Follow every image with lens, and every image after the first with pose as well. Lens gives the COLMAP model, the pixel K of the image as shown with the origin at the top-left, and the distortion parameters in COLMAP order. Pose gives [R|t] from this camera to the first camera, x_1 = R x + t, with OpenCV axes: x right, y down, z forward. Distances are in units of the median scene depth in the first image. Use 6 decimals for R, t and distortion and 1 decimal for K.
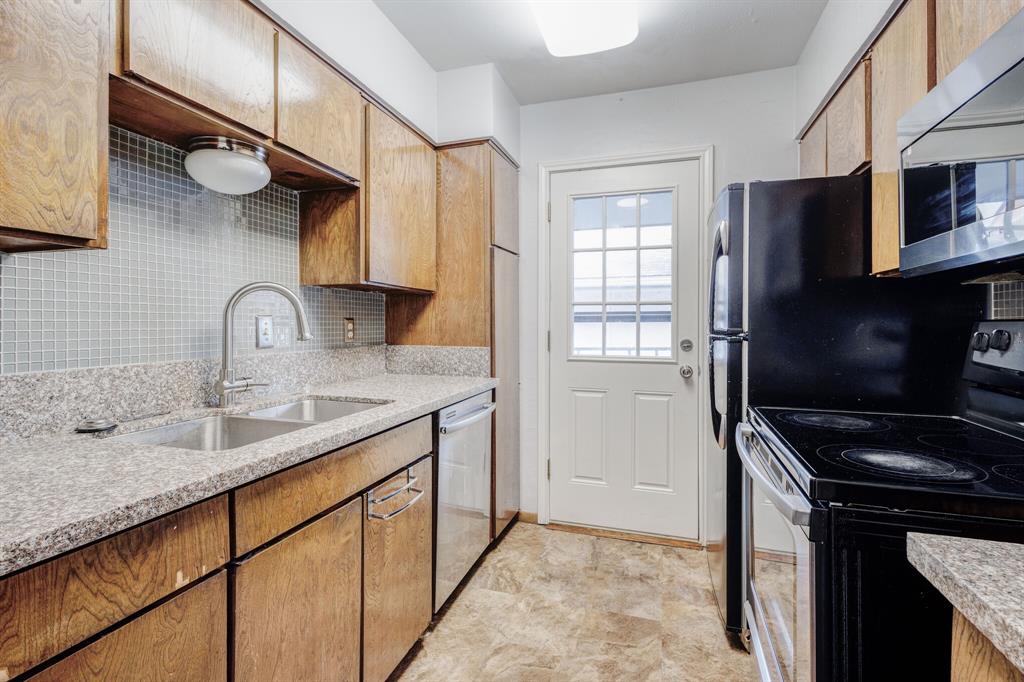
lens RADIAL K [[476.6, 0, 516.2], [0, 476.6, 321.0], [0, 0, 1]] dist [0.012242, 0.000697]
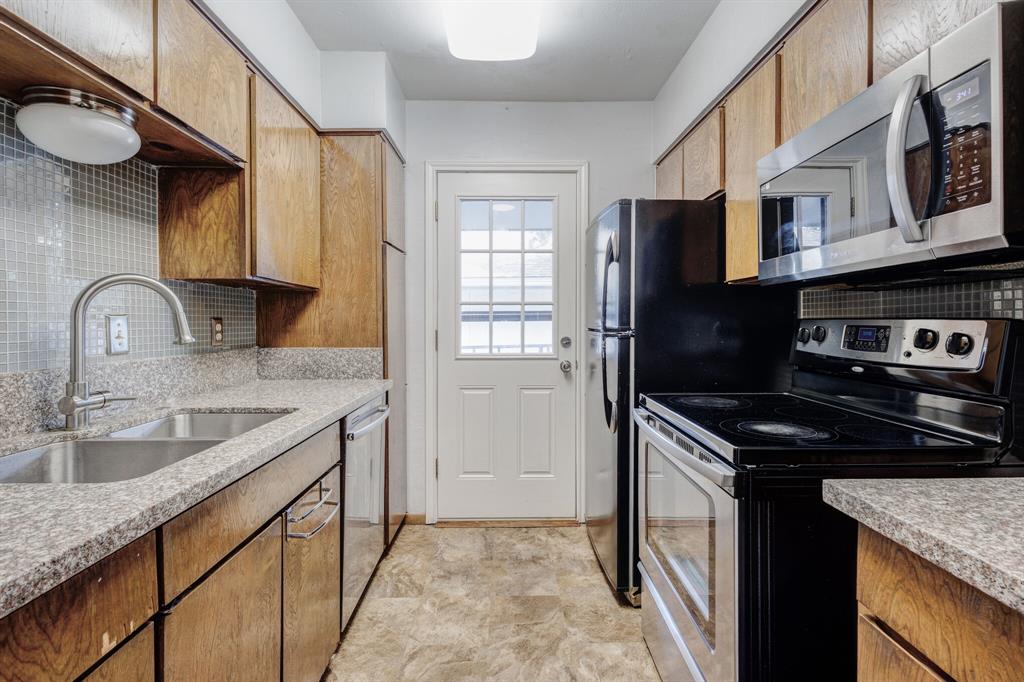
lens RADIAL K [[472.5, 0, 513.1], [0, 472.5, 323.3], [0, 0, 1]] dist [0.011746, -0.001269]
pose [[0.948568, -0.005045, 0.316532, -0.133236], [0.002957, 0.999971, 0.007077, -0.000409], [-0.316559, -0.005777, 0.948555, 0.012896]]
